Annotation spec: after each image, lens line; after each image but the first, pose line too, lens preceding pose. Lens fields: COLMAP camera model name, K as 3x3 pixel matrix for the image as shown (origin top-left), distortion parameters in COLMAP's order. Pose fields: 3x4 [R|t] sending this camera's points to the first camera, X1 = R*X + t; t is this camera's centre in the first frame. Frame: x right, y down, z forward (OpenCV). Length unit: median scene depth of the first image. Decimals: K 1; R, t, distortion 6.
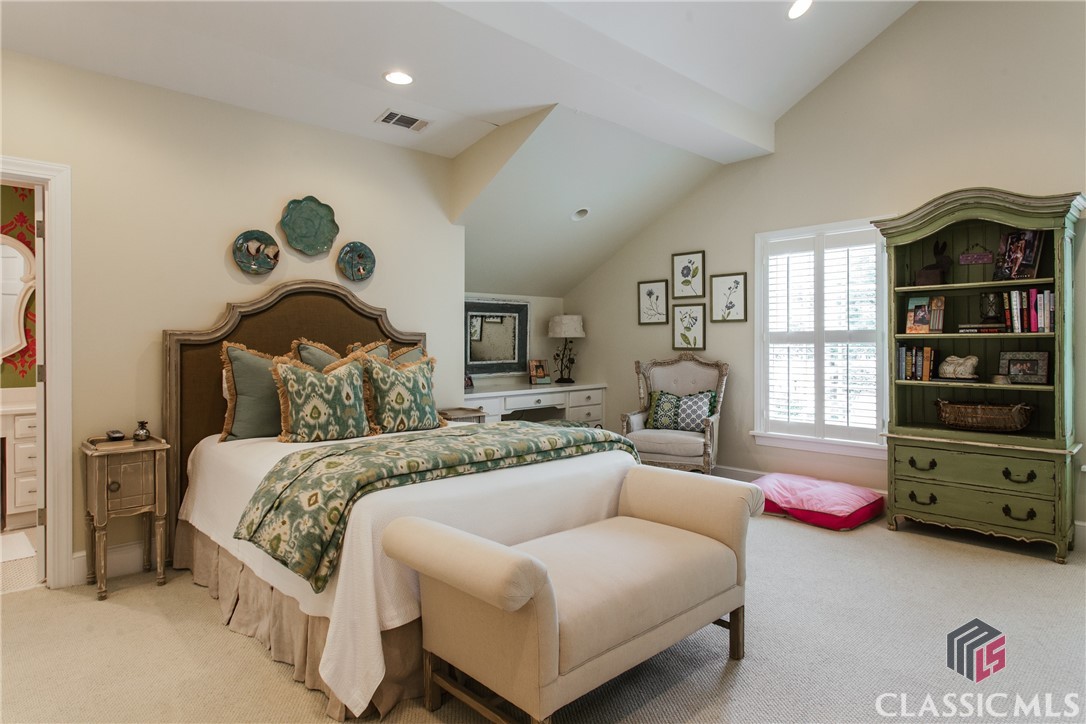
lens RADIAL K [[629.9, 0, 543.1], [0, 629.9, 344.4], [0, 0, 1]] dist [0.002736, 0.000741]
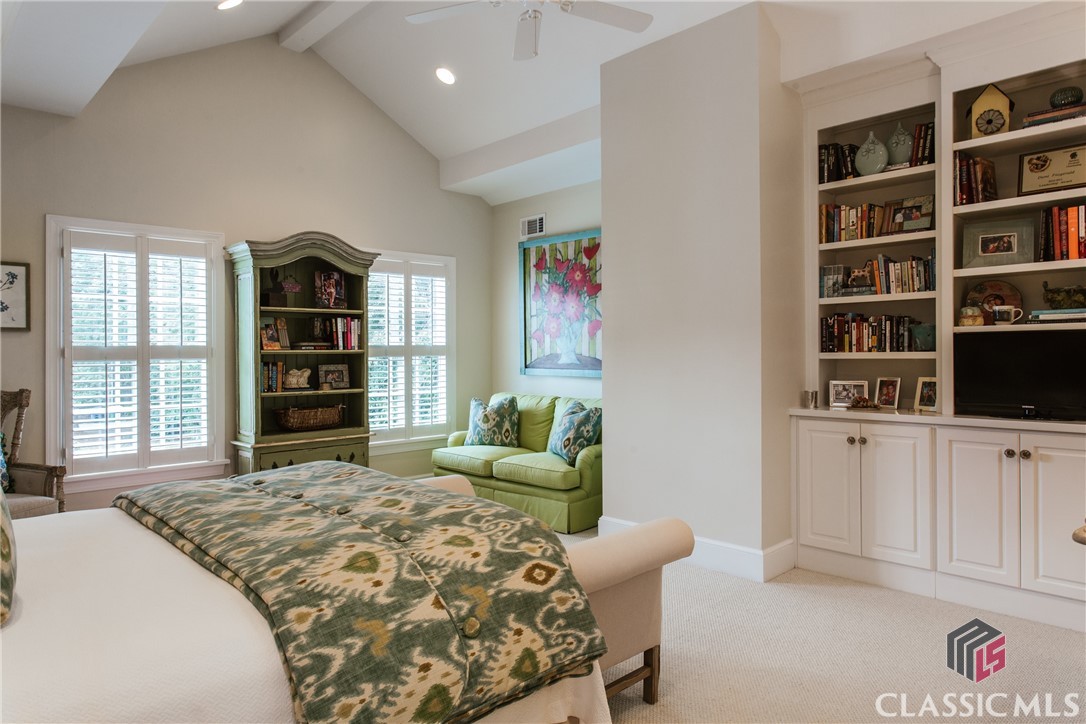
lens RADIAL K [[681.6, 0, 543.0], [0, 681.6, 362.0], [0, 0, 1]] dist [-0.000952, -0.000389]
pose [[-0.006950, -0.007942, 0.999944, -0.610472], [0.012787, 0.999886, 0.008030, 0.000635], [-0.999894, 0.012842, -0.006847, 0.538649]]
